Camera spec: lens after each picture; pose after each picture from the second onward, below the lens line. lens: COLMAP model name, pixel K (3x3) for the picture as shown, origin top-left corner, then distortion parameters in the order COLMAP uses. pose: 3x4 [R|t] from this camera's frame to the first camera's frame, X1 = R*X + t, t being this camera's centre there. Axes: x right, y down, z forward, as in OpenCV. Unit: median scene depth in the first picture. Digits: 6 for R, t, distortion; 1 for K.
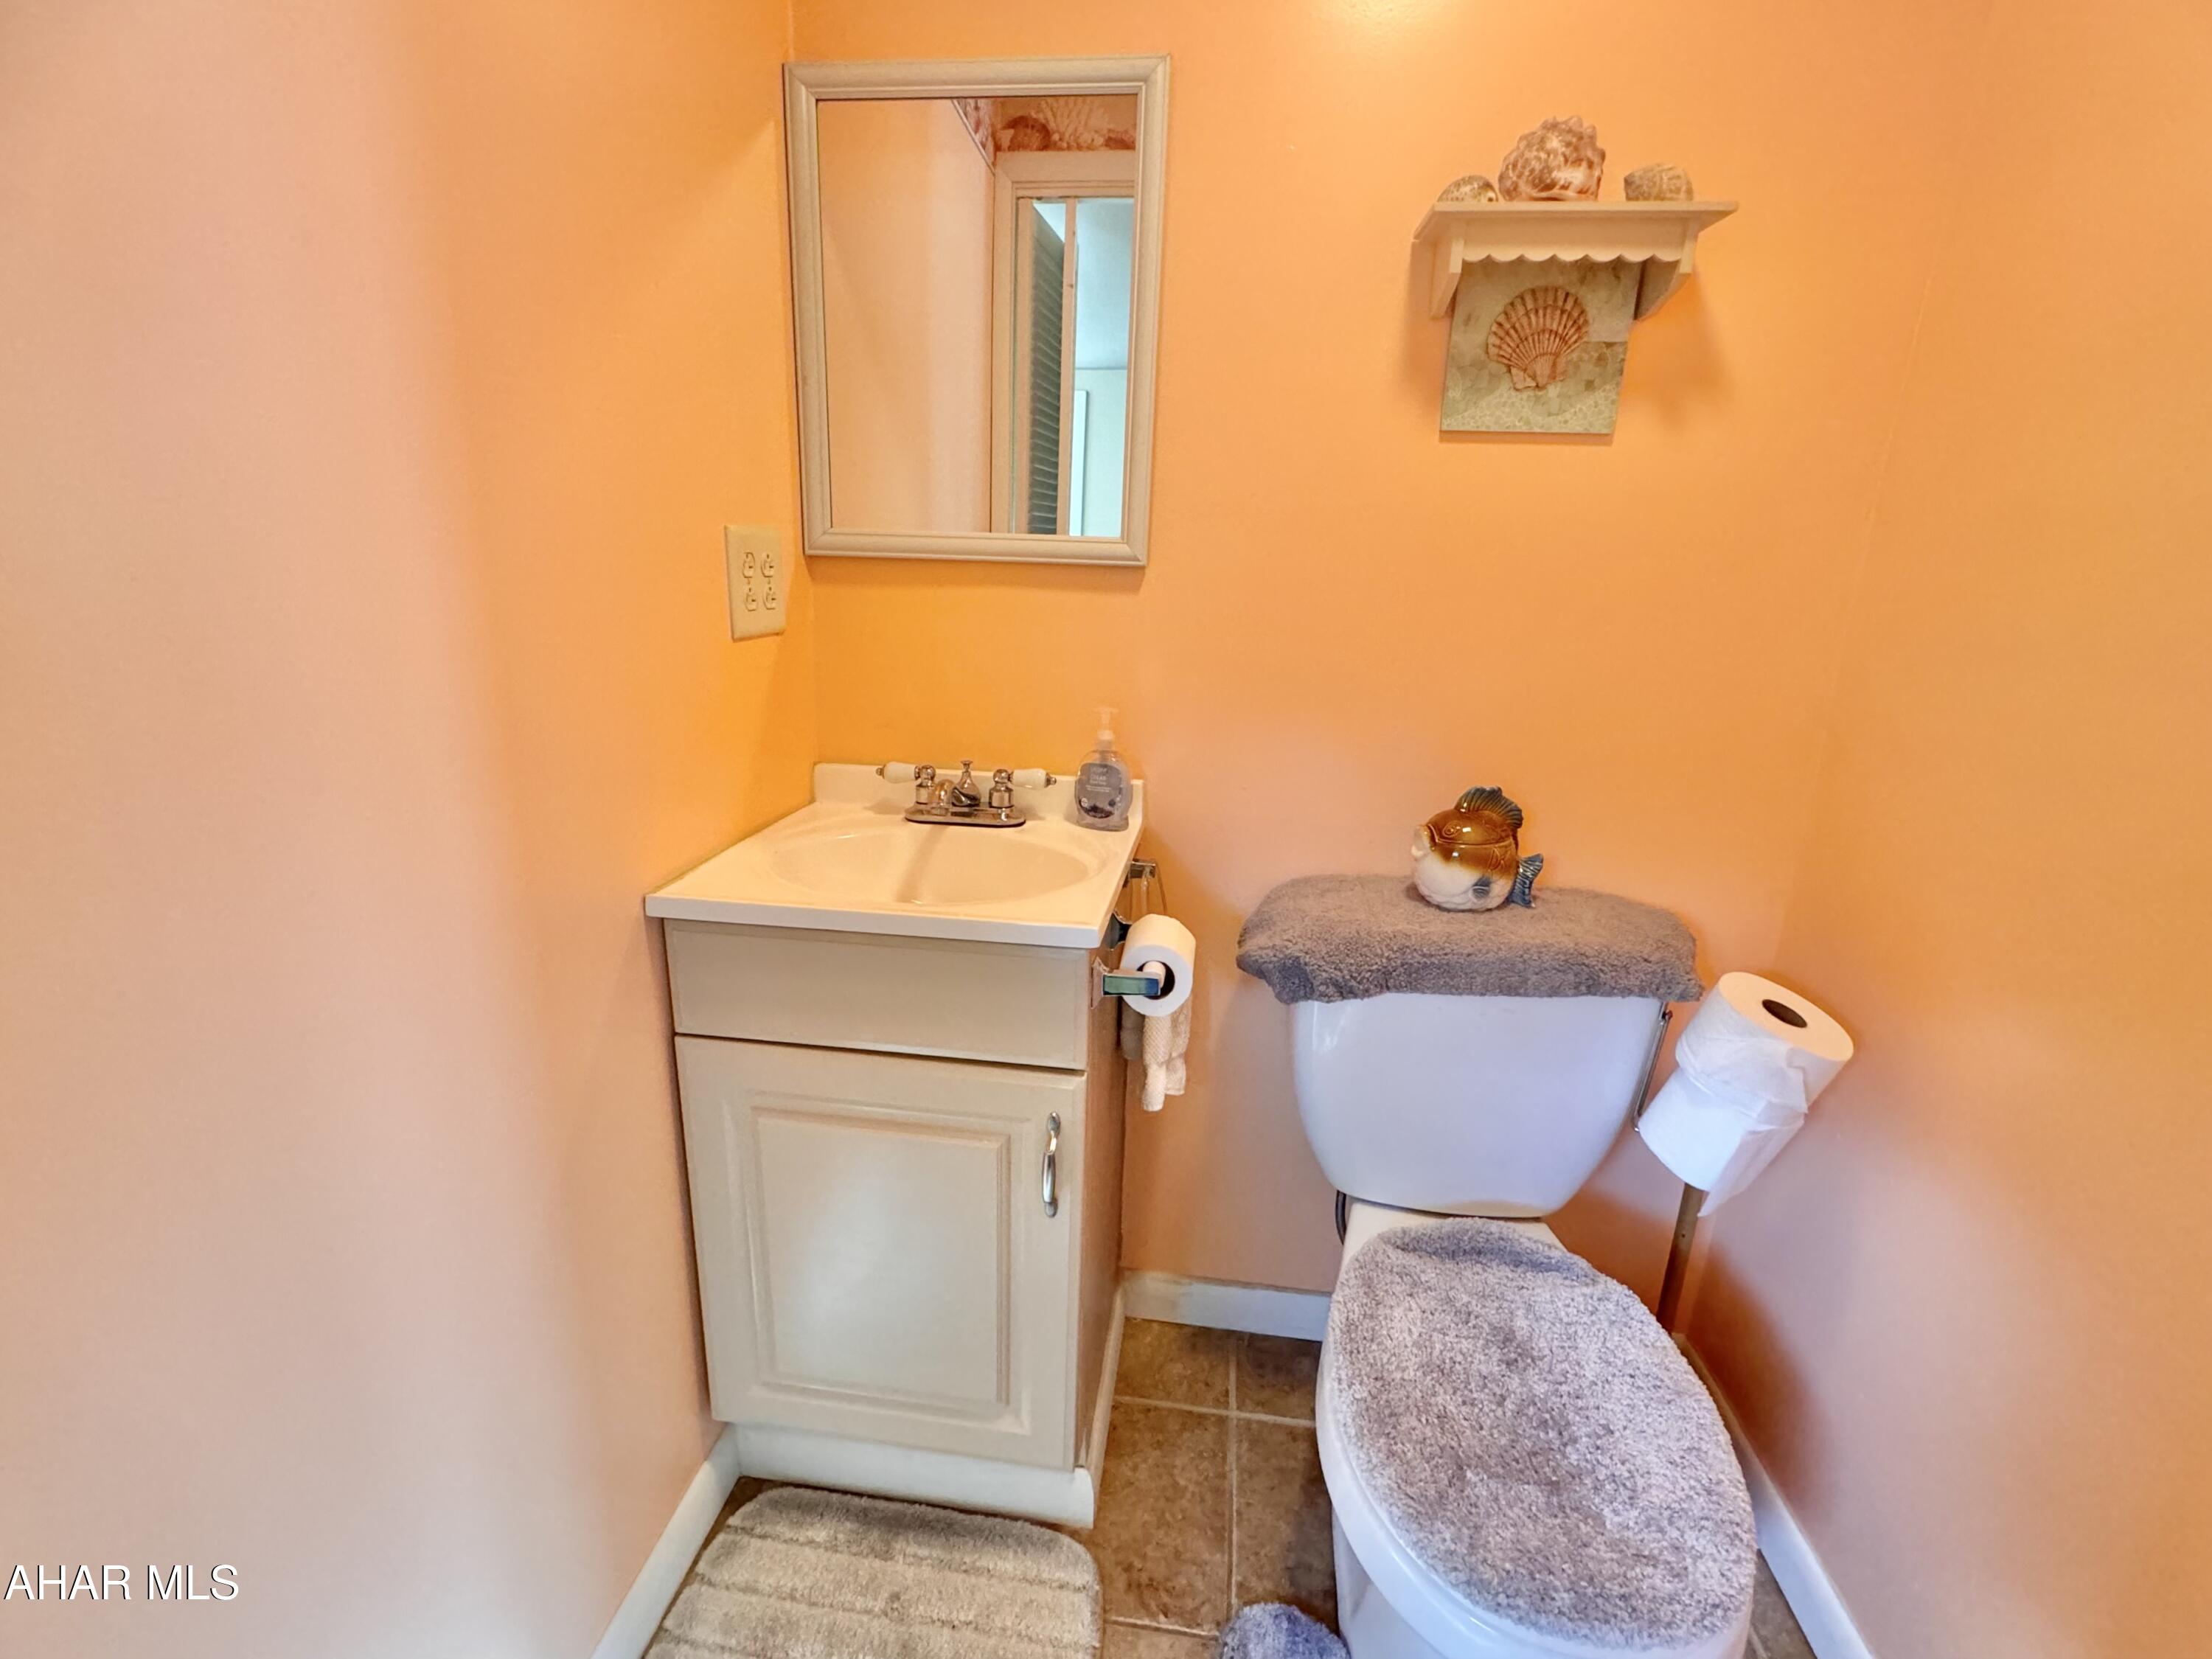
lens RADIAL K [[958.2, 0, 1101.8], [0, 958.2, 822.2], [0, 0, 1]] dist [0.007750, 0.000435]
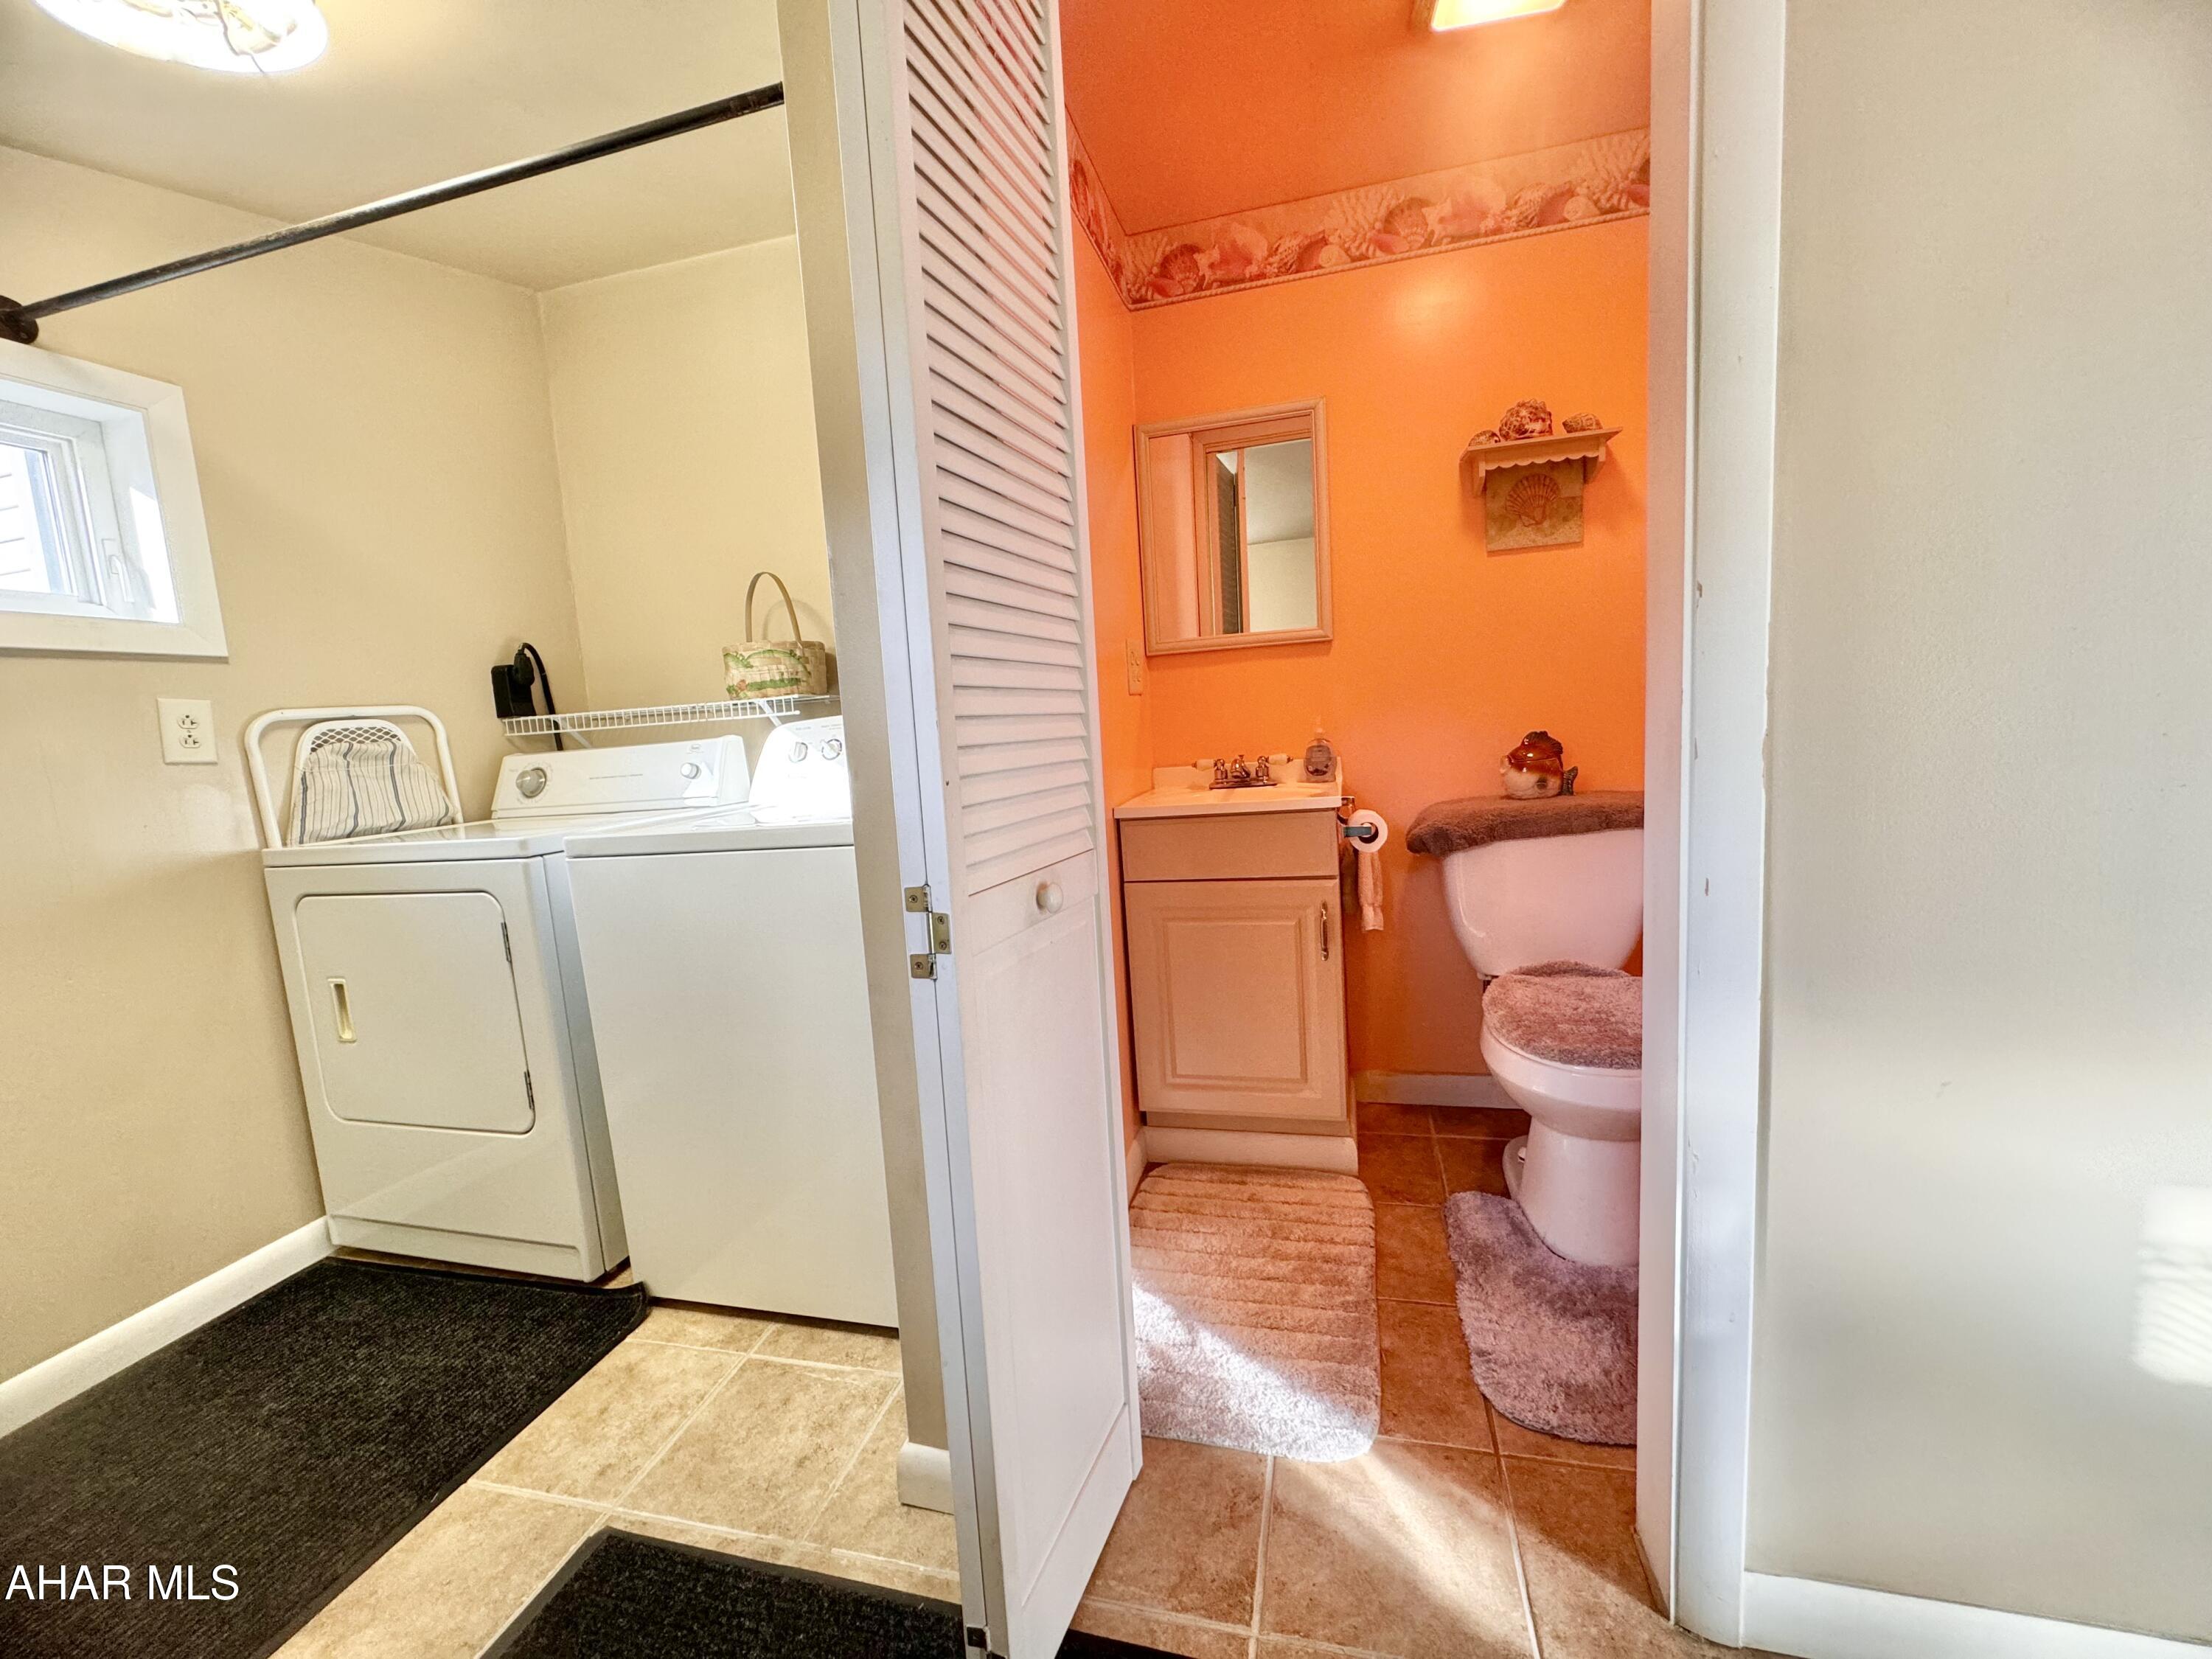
lens RADIAL K [[888.8, 0, 1104.6], [0, 888.8, 831.1], [0, 0, 1]] dist [0.001755, 0.000811]
pose [[0.987862, -0.083318, -0.131098, -0.213638], [0.064011, 0.987336, -0.145154, 0.350877], [0.141532, 0.135000, 0.980685, -0.769215]]
